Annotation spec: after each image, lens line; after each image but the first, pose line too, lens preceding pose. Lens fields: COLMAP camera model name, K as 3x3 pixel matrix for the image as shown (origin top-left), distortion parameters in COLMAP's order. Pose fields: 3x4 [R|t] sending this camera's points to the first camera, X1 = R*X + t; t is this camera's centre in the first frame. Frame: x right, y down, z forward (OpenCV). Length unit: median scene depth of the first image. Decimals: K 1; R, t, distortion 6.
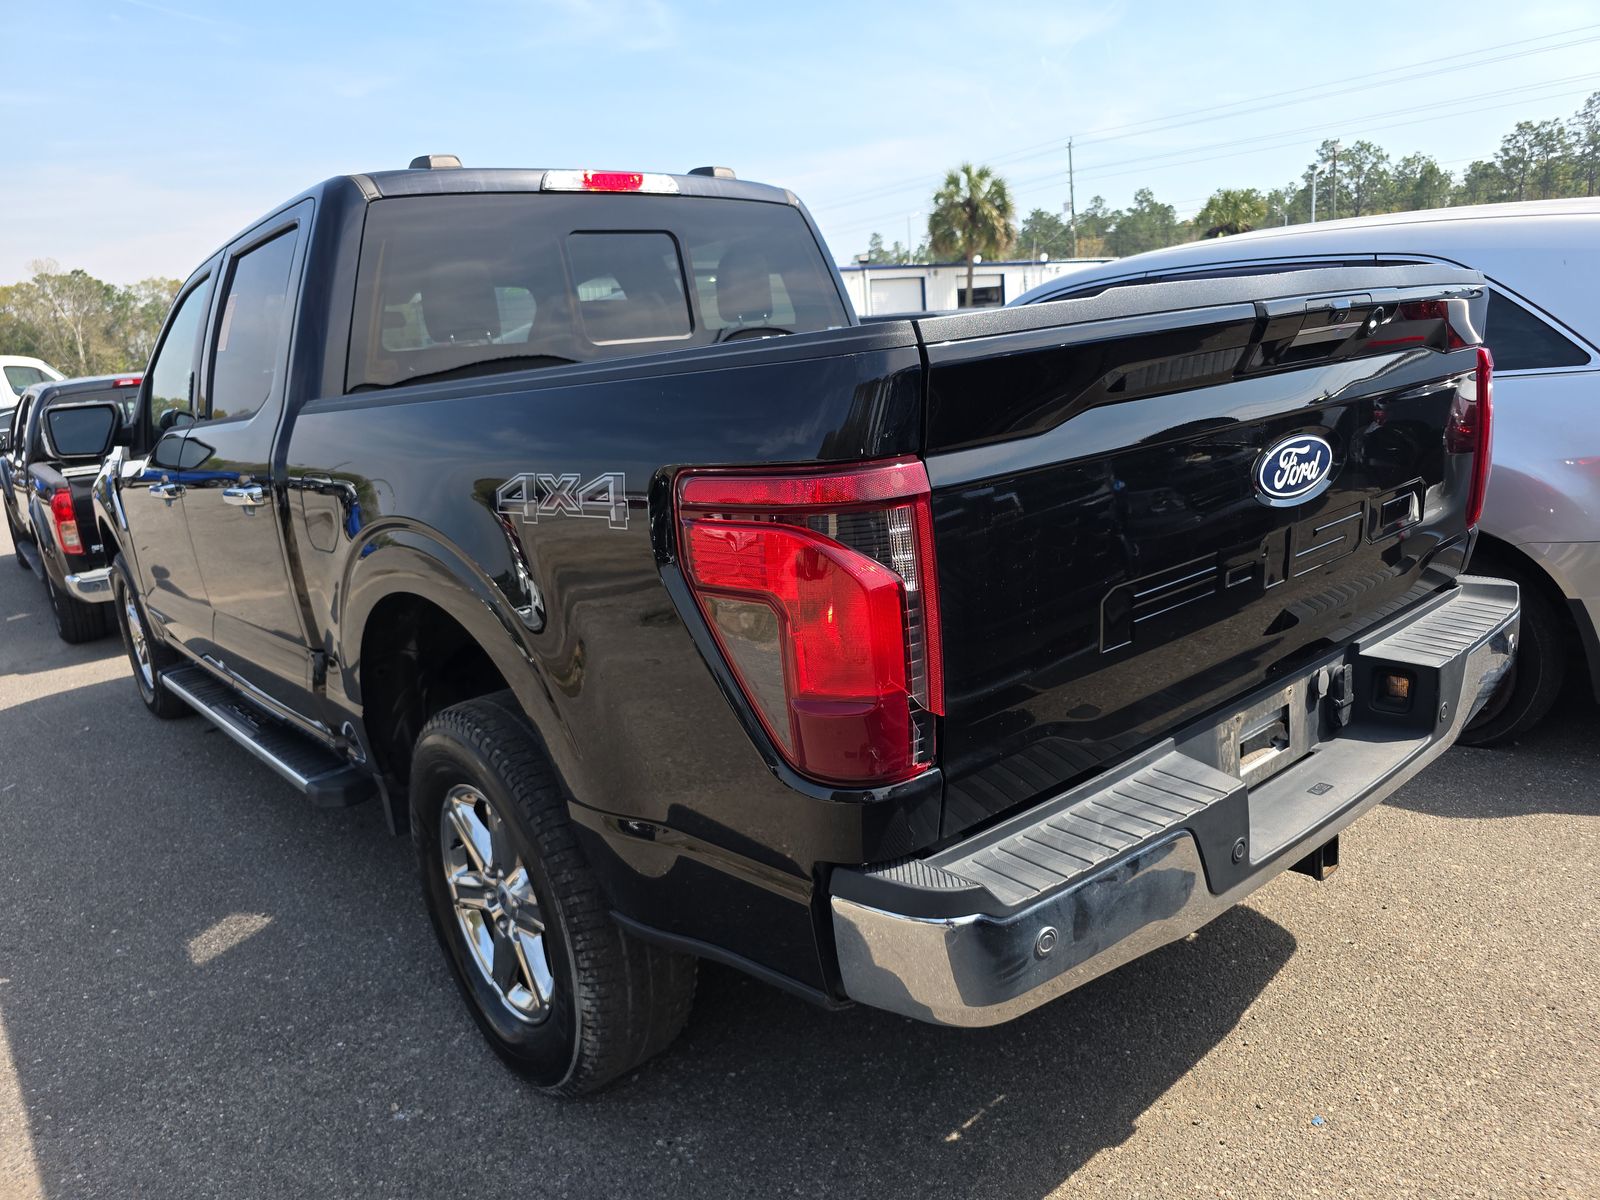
lens RADIAL K [[1106.6, 0, 822.4], [0, 1106.6, 608.0], [0, 0, 1]] dist [0.040871, -0.036901]
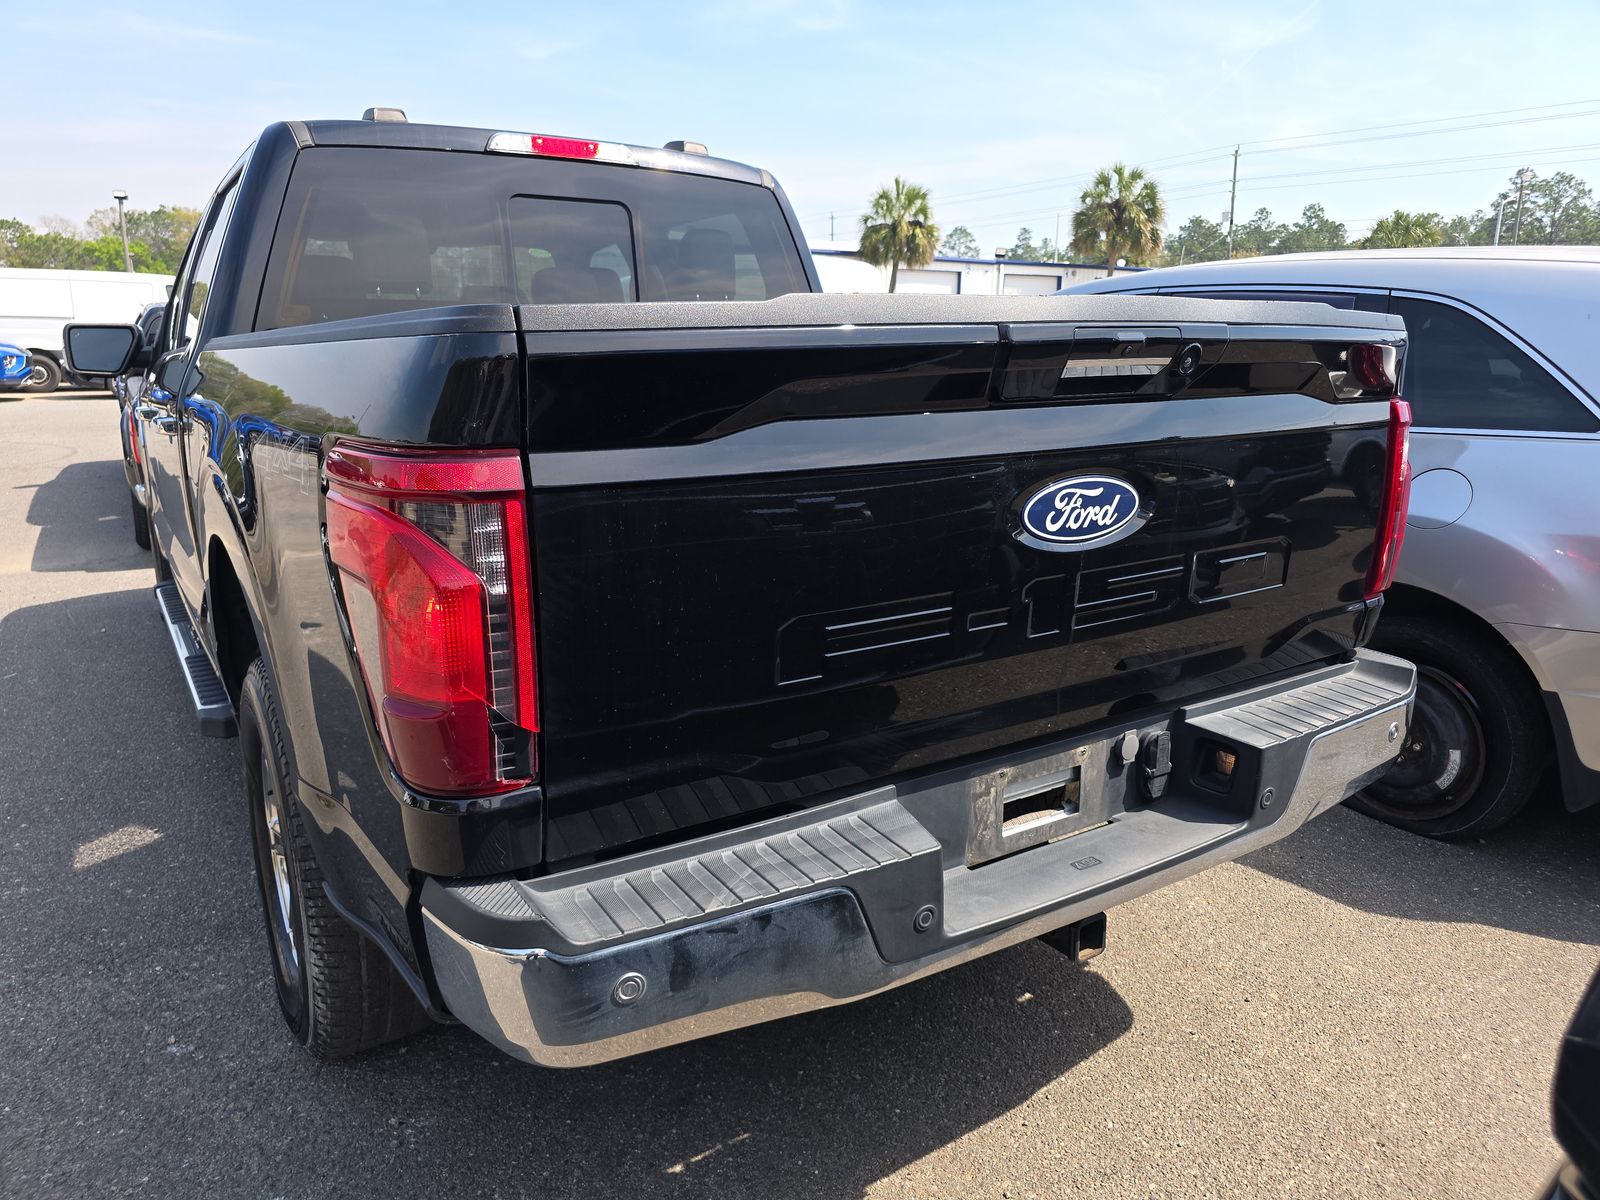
lens RADIAL K [[1106.6, 0, 795.1], [0, 1106.6, 593.2], [0, 0, 1]] dist [0.040871, -0.036901]
pose [[0.985951, 0.119369, -0.116844, 0.260821], [-0.119260, 0.992831, 0.007951, -0.032220], [0.116956, 0.006096, 0.993118, 0.060771]]
